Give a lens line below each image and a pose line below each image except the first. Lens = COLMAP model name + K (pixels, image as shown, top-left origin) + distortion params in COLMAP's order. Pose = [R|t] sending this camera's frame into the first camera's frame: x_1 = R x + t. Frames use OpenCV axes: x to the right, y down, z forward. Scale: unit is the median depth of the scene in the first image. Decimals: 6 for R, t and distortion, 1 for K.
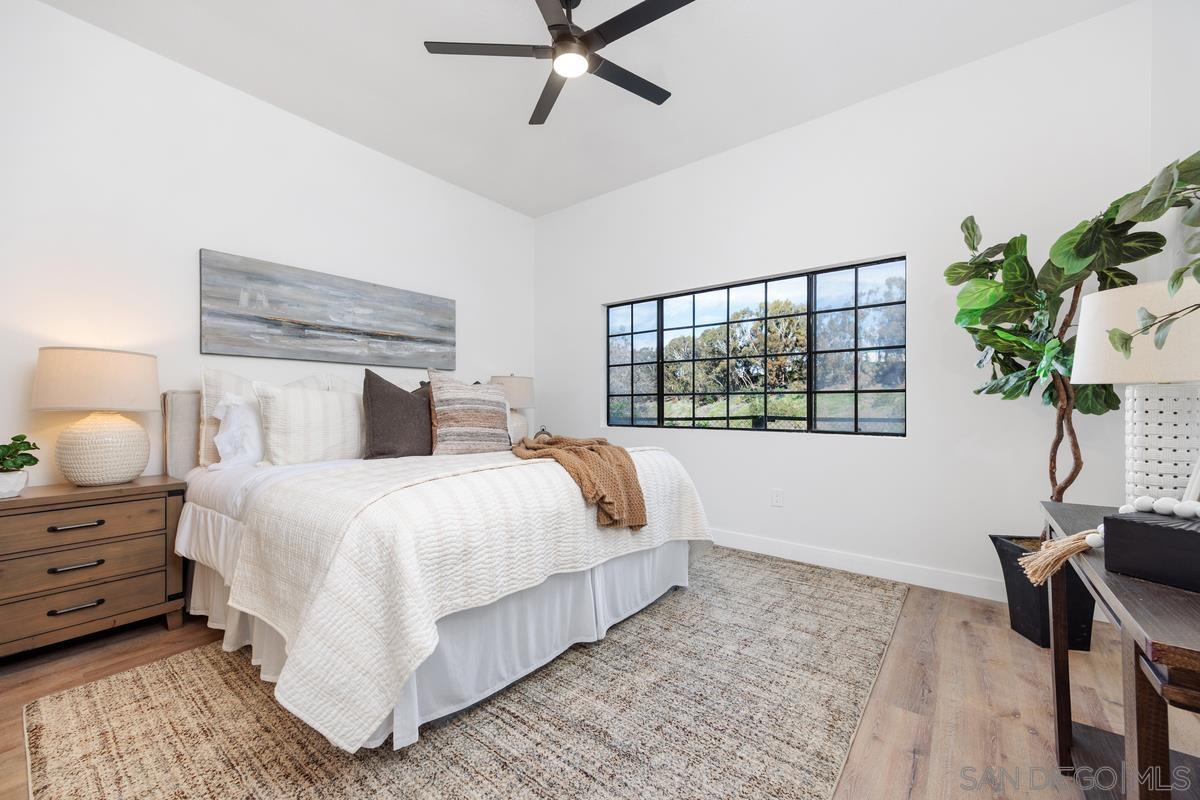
lens RADIAL K [[478.0, 0, 597.0], [0, 478.0, 402.5], [0, 0, 1]] dist [0.002912, 0.000067]
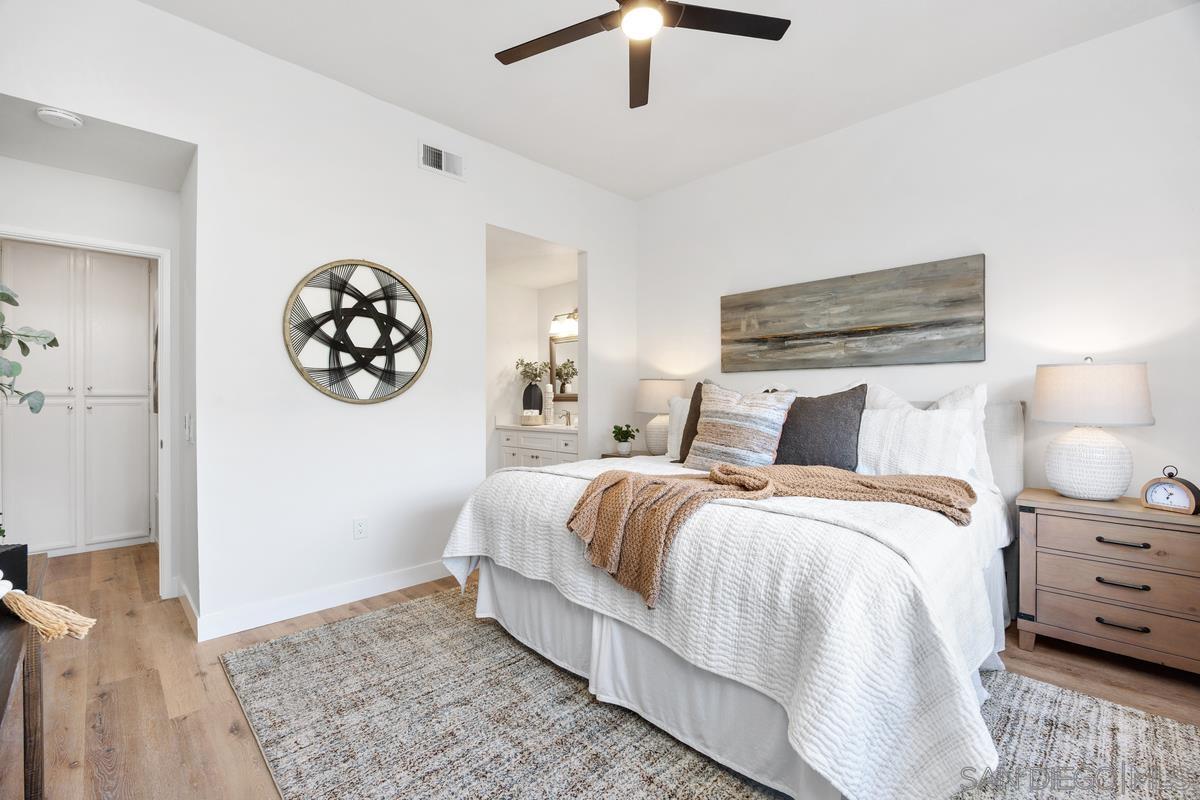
lens RADIAL K [[510.6, 0, 600.1], [0, 510.6, 399.1], [0, 0, 1]] dist [-0.009842, -0.000228]
pose [[-0.132724, 0.004624, -0.991142, 0.580948], [0.011207, 0.999932, 0.003165, -0.029363], [0.991090, -0.010688, -0.132767, 0.721012]]
